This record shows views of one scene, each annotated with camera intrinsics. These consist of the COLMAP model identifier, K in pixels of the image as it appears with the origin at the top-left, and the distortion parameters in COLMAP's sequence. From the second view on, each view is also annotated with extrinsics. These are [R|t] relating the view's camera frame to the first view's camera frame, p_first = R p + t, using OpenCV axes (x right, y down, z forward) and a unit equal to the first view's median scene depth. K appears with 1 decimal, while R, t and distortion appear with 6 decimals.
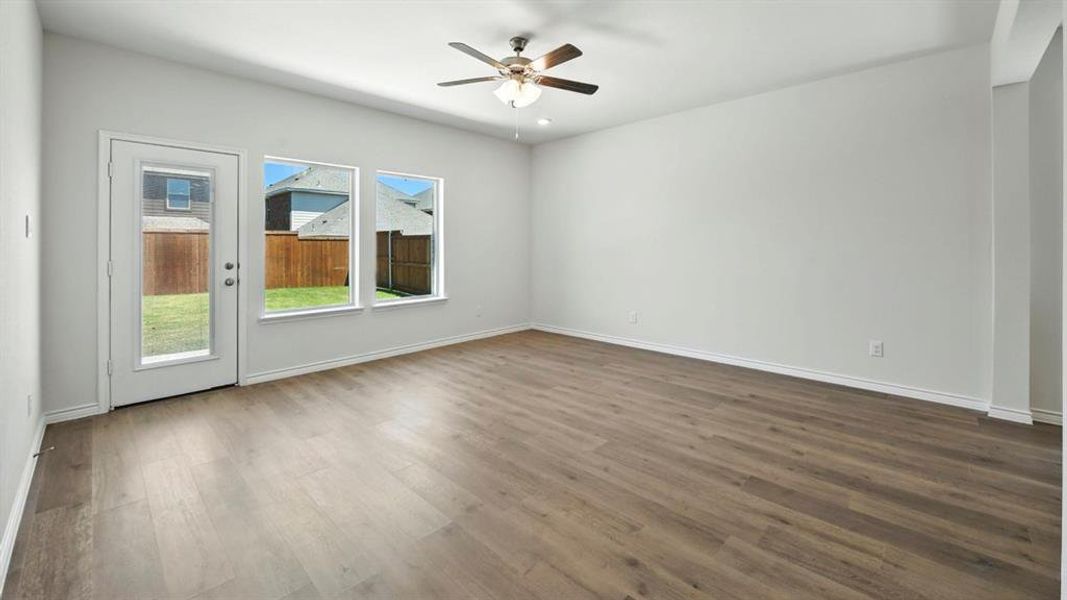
lens RADIAL K [[426.7, 0, 539.1], [0, 426.7, 244.3], [0, 0, 1]] dist [-0.009550, 0.000028]
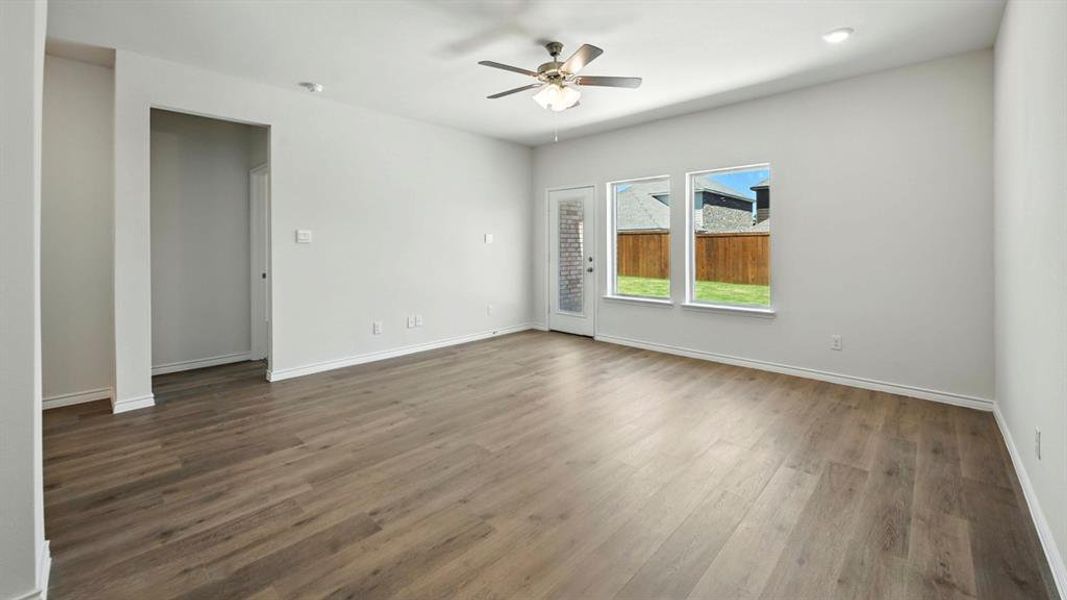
lens RADIAL K [[426.7, 0, 539.1], [0, 426.7, 244.3], [0, 0, 1]] dist [-0.009550, 0.000028]
pose [[0.010679, -0.002236, -0.999940, 0.956202], [0.004424, 0.999988, -0.002189, -0.000477], [0.999933, -0.004400, 0.010689, 0.938111]]
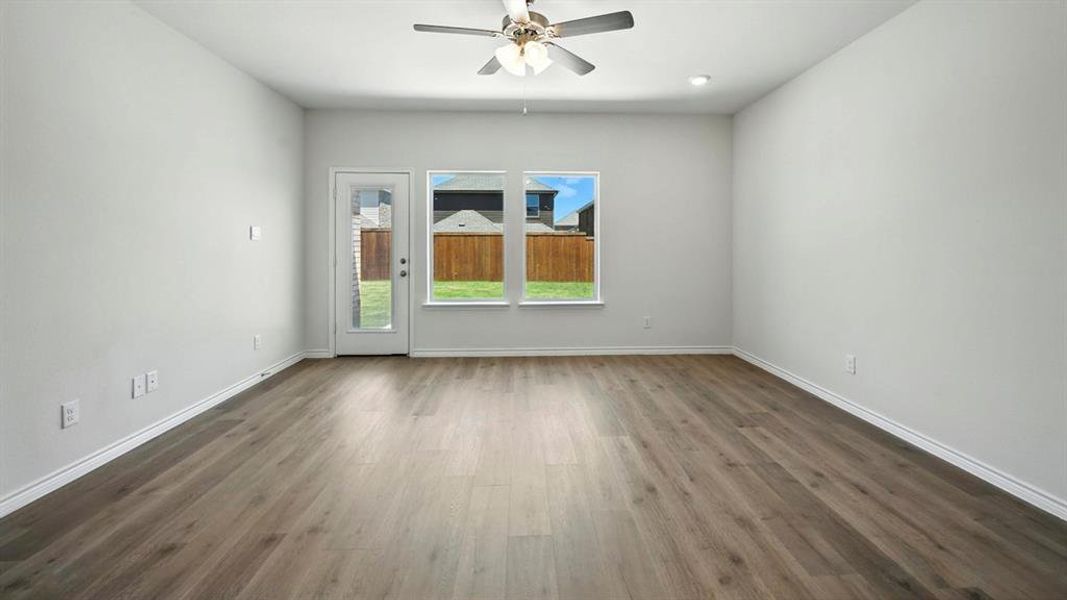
lens RADIAL K [[426.7, 0, 539.1], [0, 426.7, 244.3], [0, 0, 1]] dist [-0.009550, 0.000028]
pose [[0.719261, 0.000580, -0.694739, 0.527214], [0.001342, 0.999997, 0.002225, -0.001042], [0.694738, -0.002533, 0.719258, 0.429593]]
